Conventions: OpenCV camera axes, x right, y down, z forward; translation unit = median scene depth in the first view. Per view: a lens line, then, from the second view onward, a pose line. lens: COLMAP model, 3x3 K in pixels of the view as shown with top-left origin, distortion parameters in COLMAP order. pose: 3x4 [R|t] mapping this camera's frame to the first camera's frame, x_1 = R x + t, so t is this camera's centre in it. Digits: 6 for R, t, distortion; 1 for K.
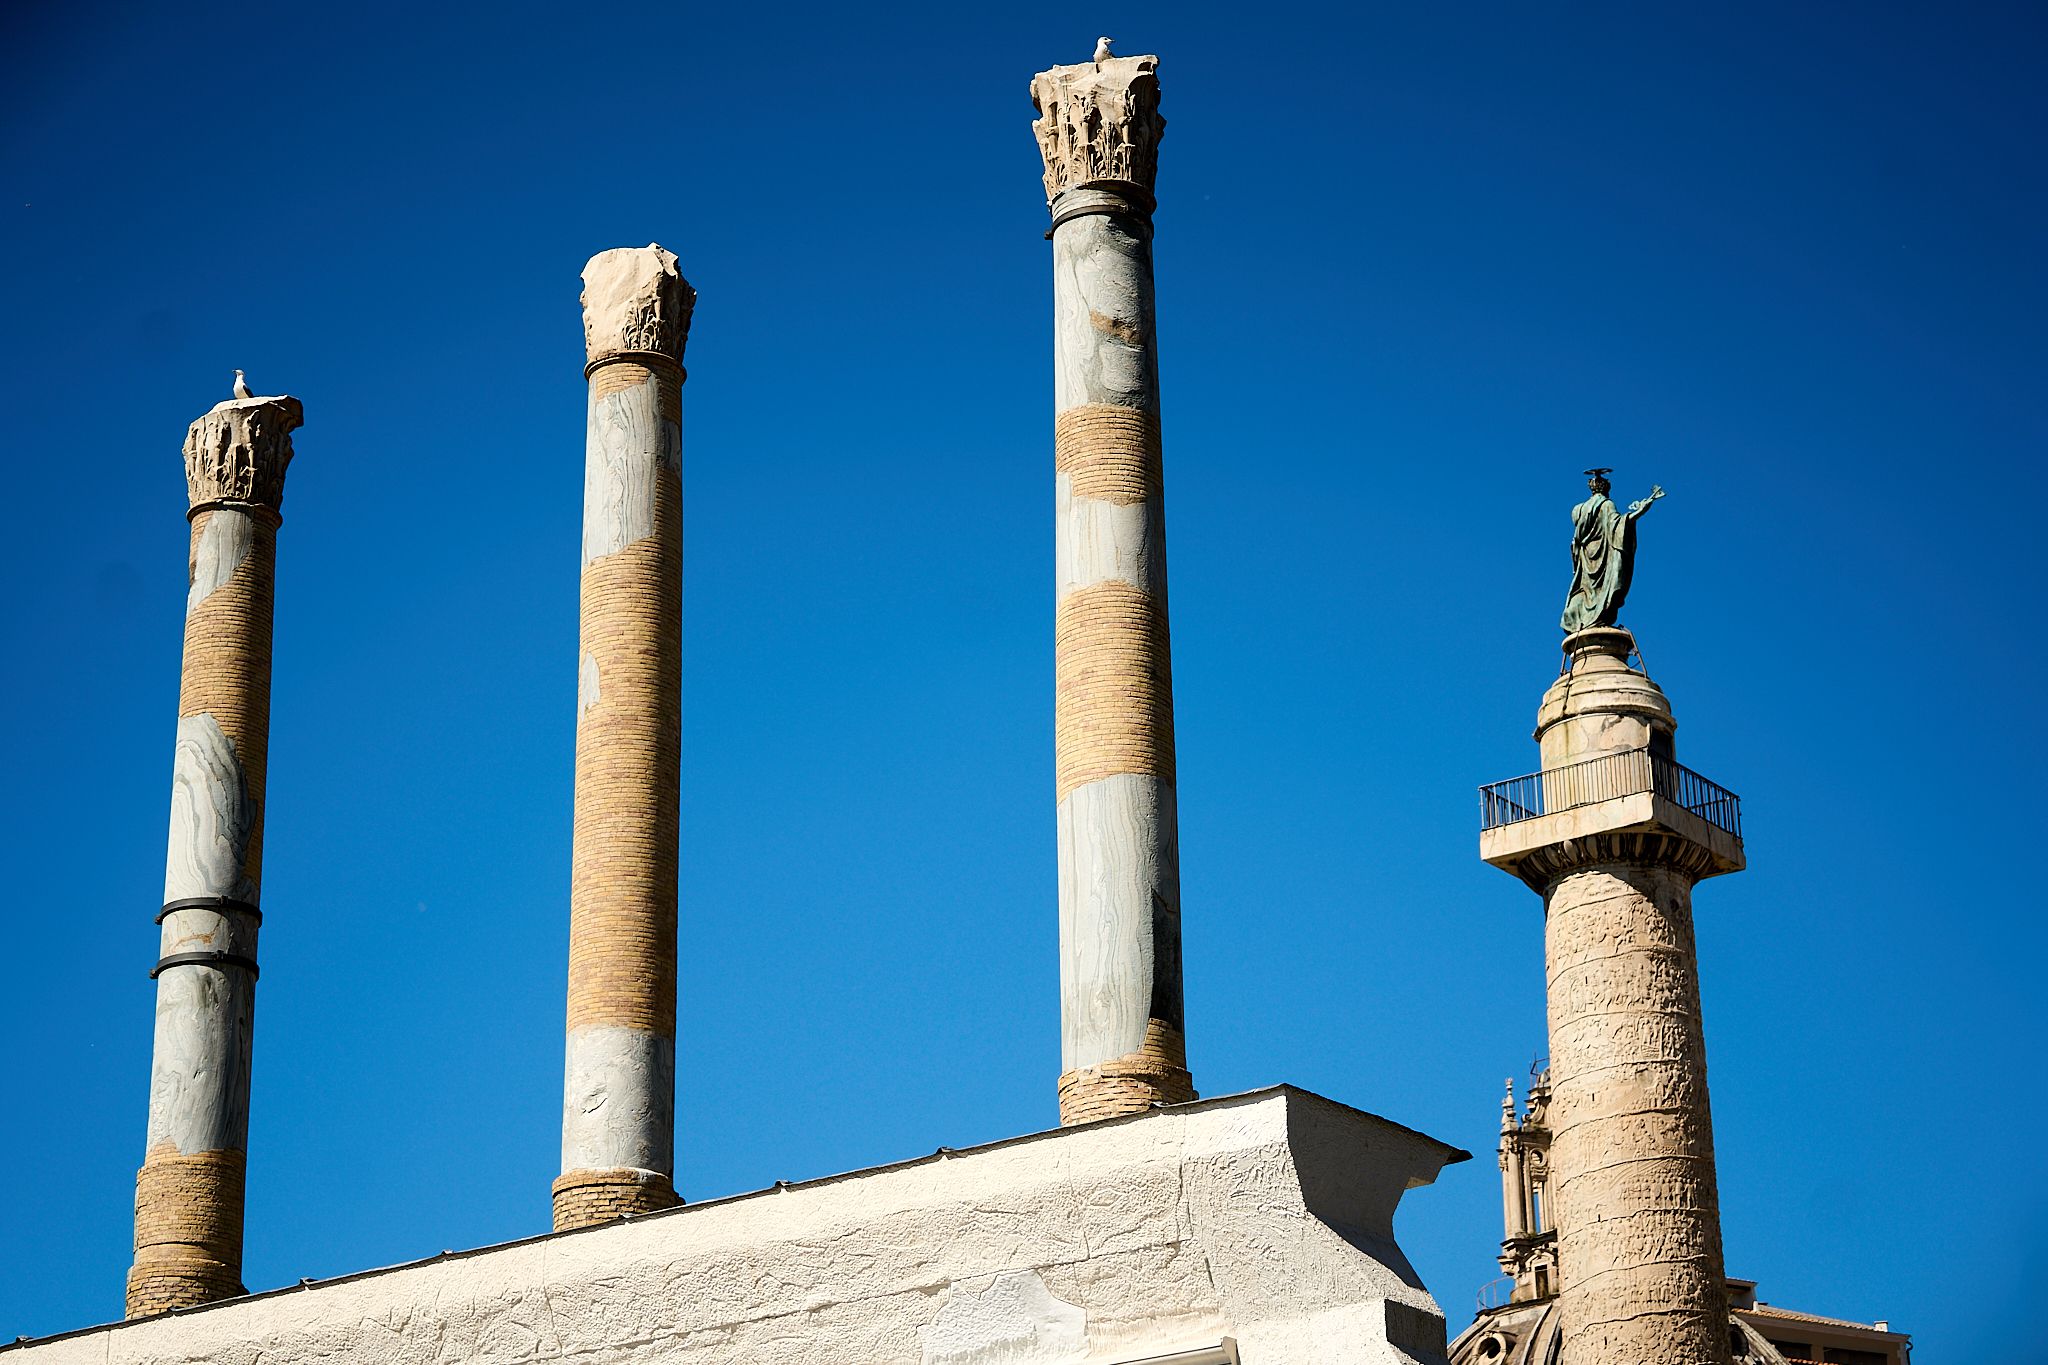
lens RADIAL K [[4160.3, 0, 1024.0], [0, 4160.3, 682.5], [0, 0, 1]] dist [-0.004519, -0.359727]
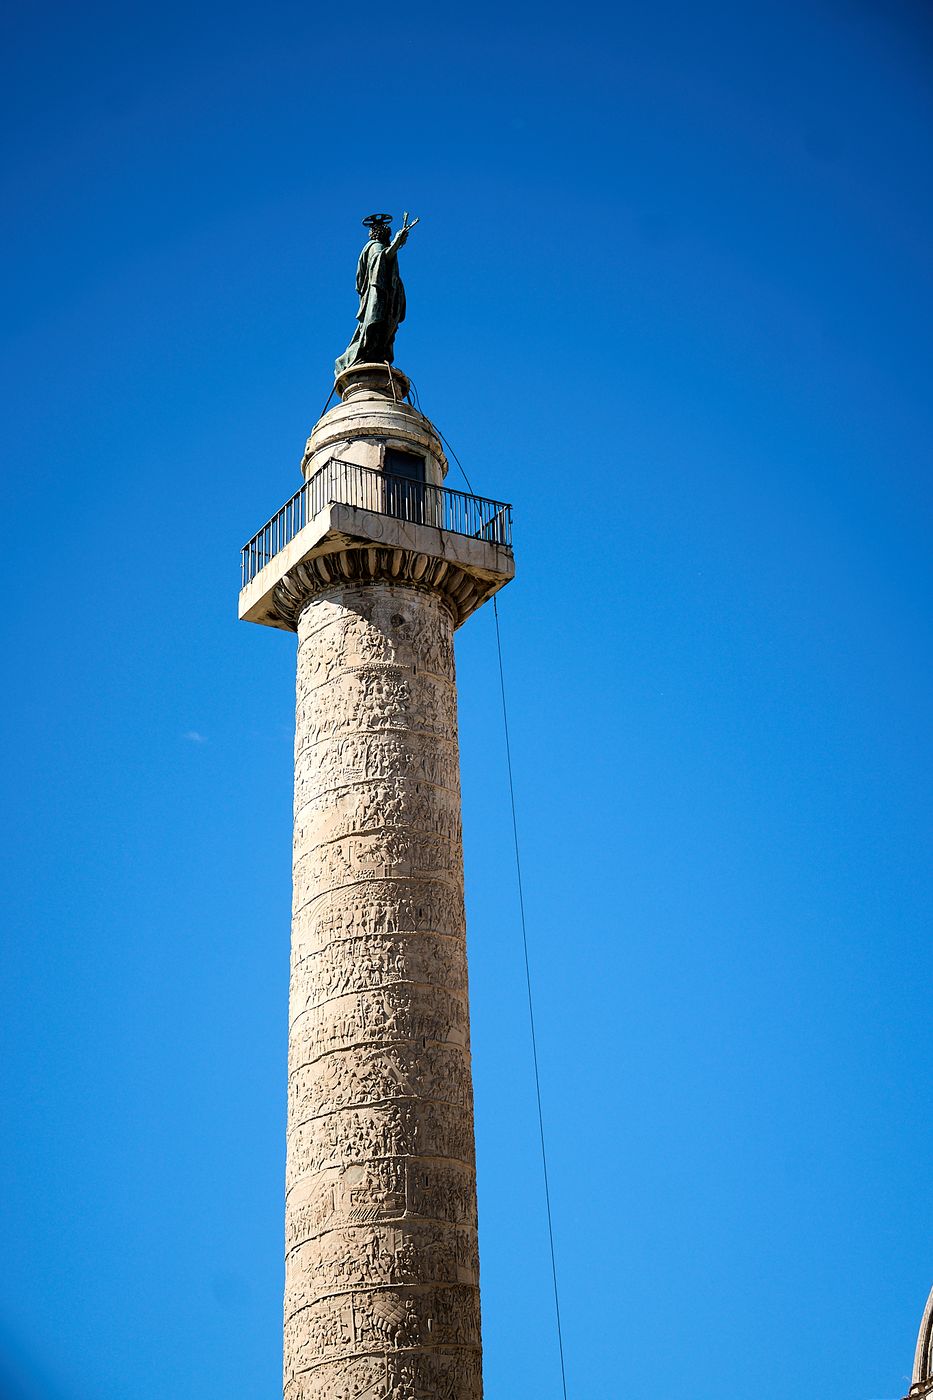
lens RADIAL K [[2843.9, 0, 466.5], [0, 2843.9, 700.0], [0, 0, 1]] dist [-0.004519, -0.359727]
pose [[0.912775, -0.189972, -0.361597, 0.398011], [0.158863, 0.980674, -0.114201, 0.146423], [0.376303, 0.046796, 0.925314, 0.421847]]
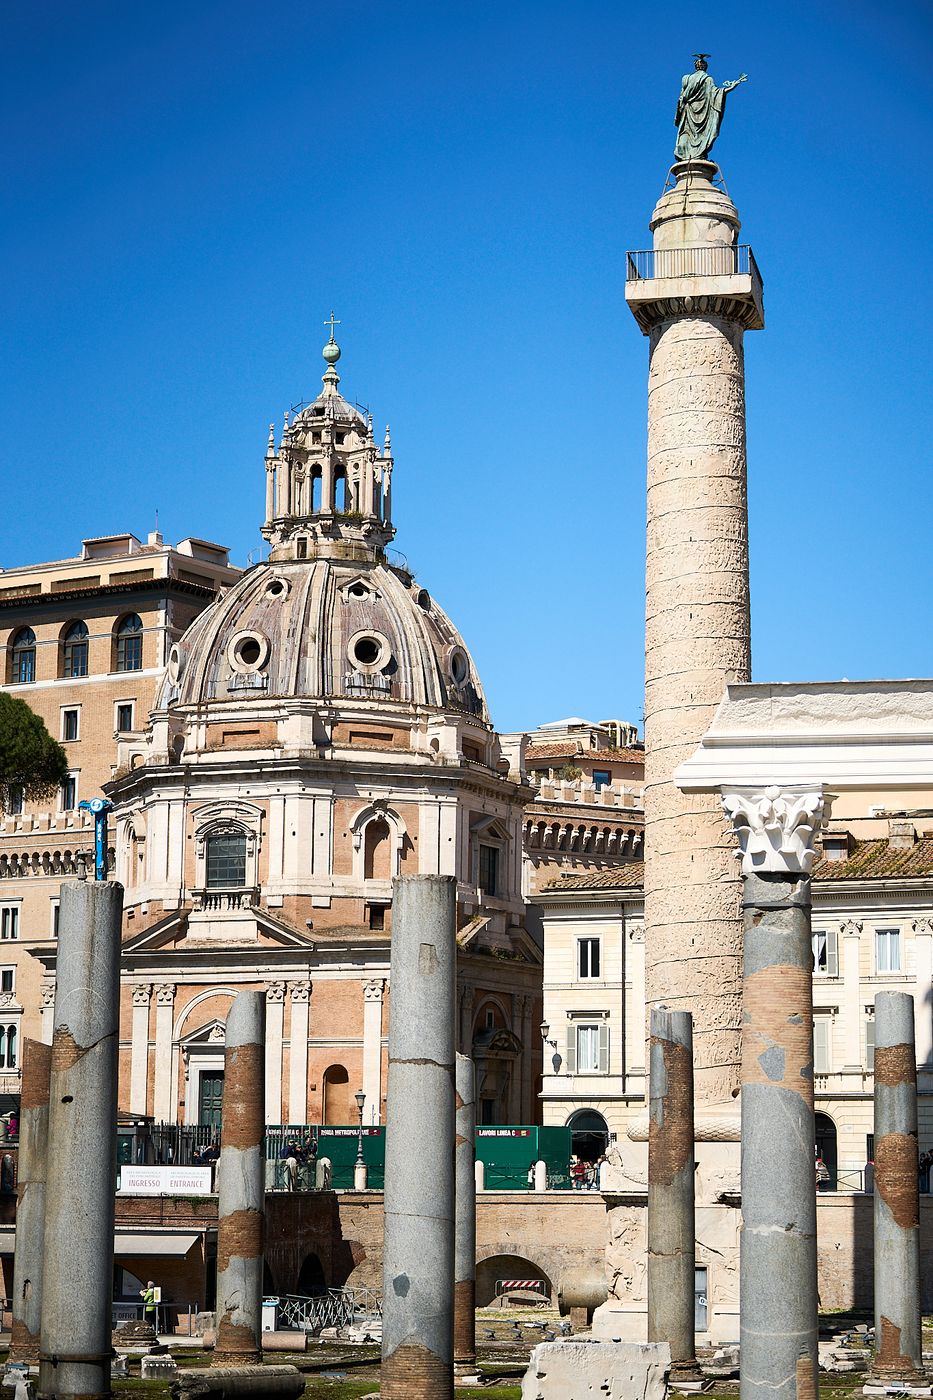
lens RADIAL K [[2843.9, 0, 466.5], [0, 2843.9, 700.0], [0, 0, 1]] dist [-0.004519, -0.359727]
pose [[0.906555, 0.088080, 0.412796, -0.372511], [-0.170177, 0.971247, 0.166492, 0.021674], [-0.386262, -0.221182, 0.895478, 0.045776]]
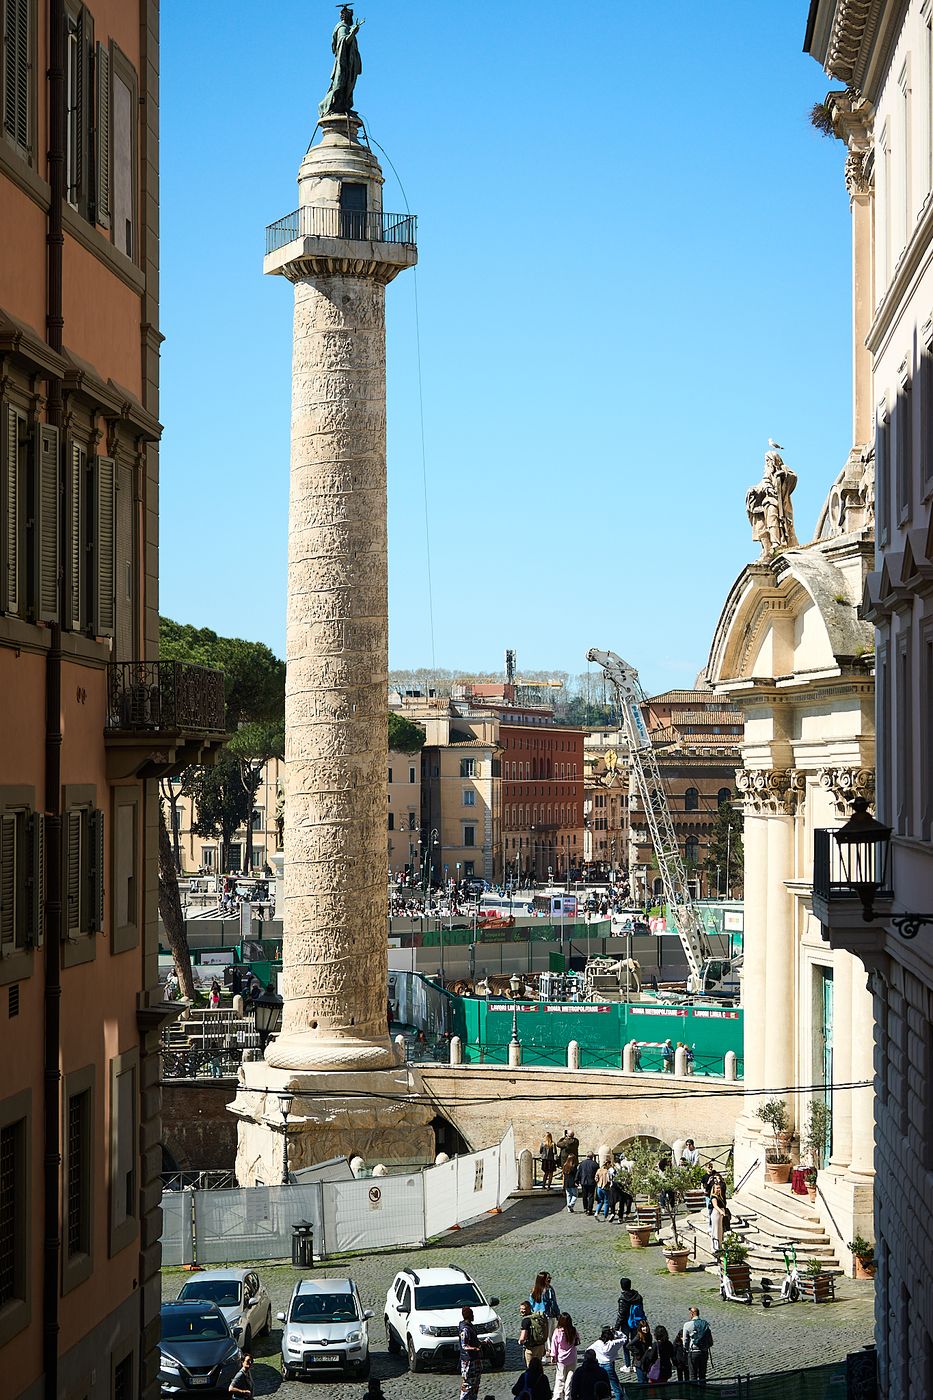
lens RADIAL K [[2843.9, 0, 466.5], [0, 2843.9, 700.0], [0, 0, 1]] dist [-0.004519, -0.359727]
pose [[0.862422, -0.002115, -0.506185, 0.757867], [0.168901, 0.943884, 0.283824, -0.105347], [0.477180, -0.330271, 0.814383, 0.073110]]
